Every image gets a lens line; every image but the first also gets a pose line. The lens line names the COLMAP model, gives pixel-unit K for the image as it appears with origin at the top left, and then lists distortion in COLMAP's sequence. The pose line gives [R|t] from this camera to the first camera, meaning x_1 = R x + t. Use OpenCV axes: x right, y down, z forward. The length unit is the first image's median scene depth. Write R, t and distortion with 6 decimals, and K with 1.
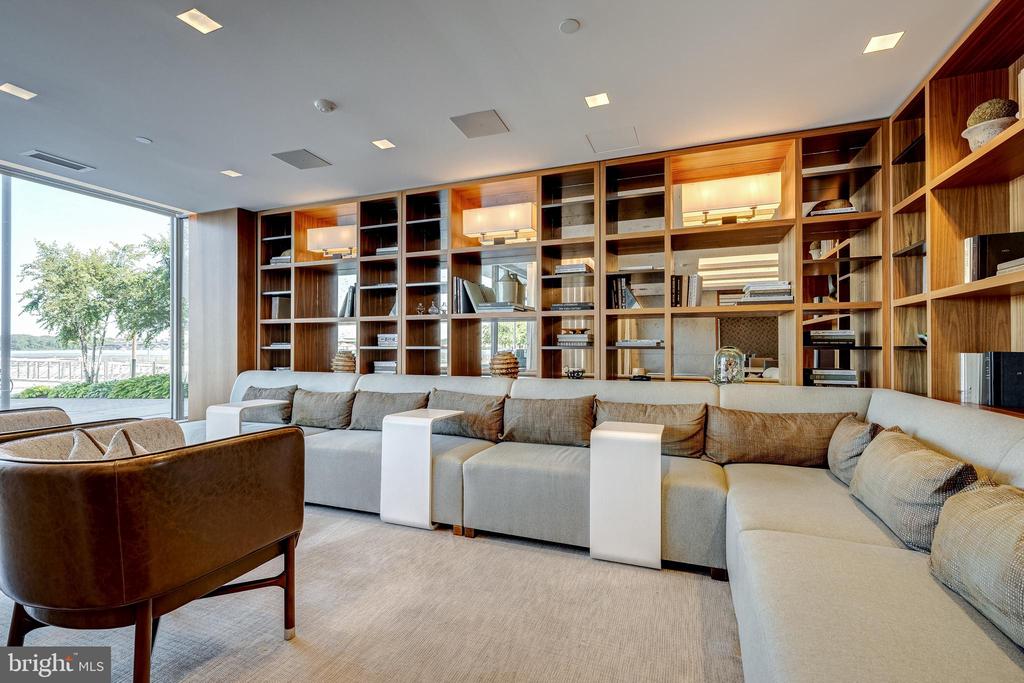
lens RADIAL K [[468.1, 0, 512.1], [0, 468.1, 346.4], [0, 0, 1]] dist [-0.001908, 0.000076]
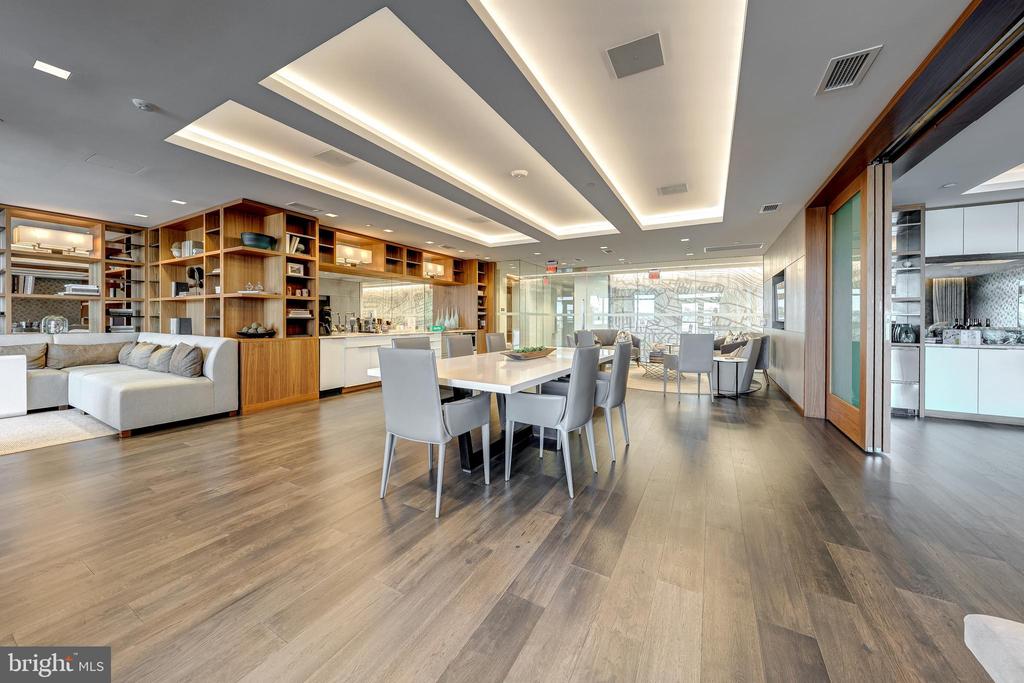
lens RADIAL K [[358.8, 0, 515.3], [0, 358.8, 320.0], [0, 0, 1]] dist [0.000464, 0.000004]
pose [[0.145224, -0.004572, 0.989388, -0.878332], [-0.007837, 0.999953, 0.005771, -0.005492], [-0.989368, -0.008592, 0.145182, -1.319021]]
